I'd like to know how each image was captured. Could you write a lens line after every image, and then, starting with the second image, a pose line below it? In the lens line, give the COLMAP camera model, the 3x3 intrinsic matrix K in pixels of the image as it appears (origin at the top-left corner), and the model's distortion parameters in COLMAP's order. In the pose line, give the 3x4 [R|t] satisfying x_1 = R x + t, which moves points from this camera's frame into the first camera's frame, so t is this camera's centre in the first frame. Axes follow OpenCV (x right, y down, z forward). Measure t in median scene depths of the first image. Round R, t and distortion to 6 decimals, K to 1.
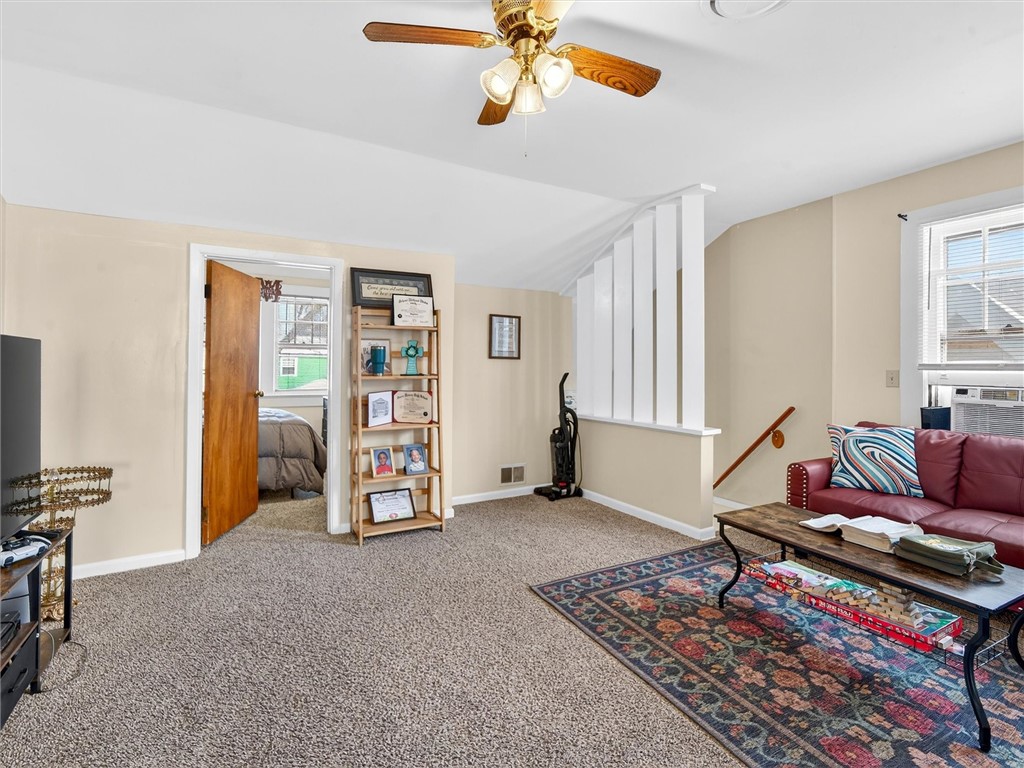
lens RADIAL K [[525.9, 0, 516.9], [0, 525.9, 358.5], [0, 0, 1]] dist [0.006588, 0.001361]
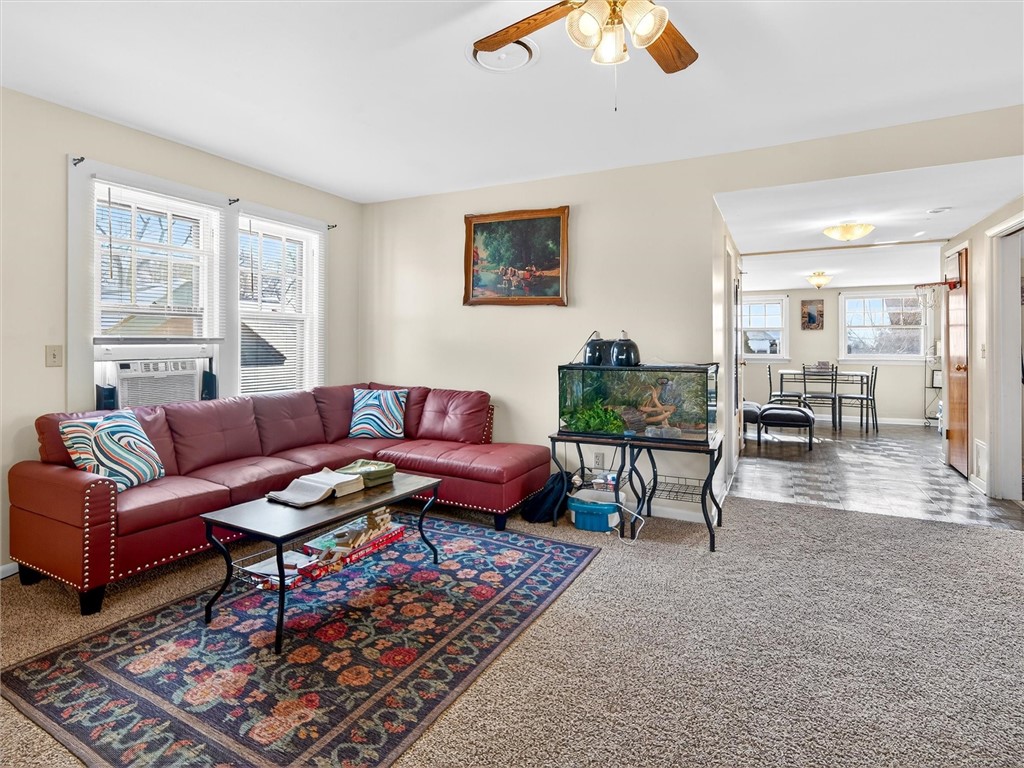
lens RADIAL K [[525.9, 0, 513.5], [0, 525.9, 342.7], [0, 0, 1]] dist [0.006588, 0.001361]
pose [[-0.548513, -0.009796, 0.836085, -0.277215], [-0.013945, 0.999899, 0.002566, 0.005125], [-0.836026, -0.010252, -0.548594, 0.706161]]
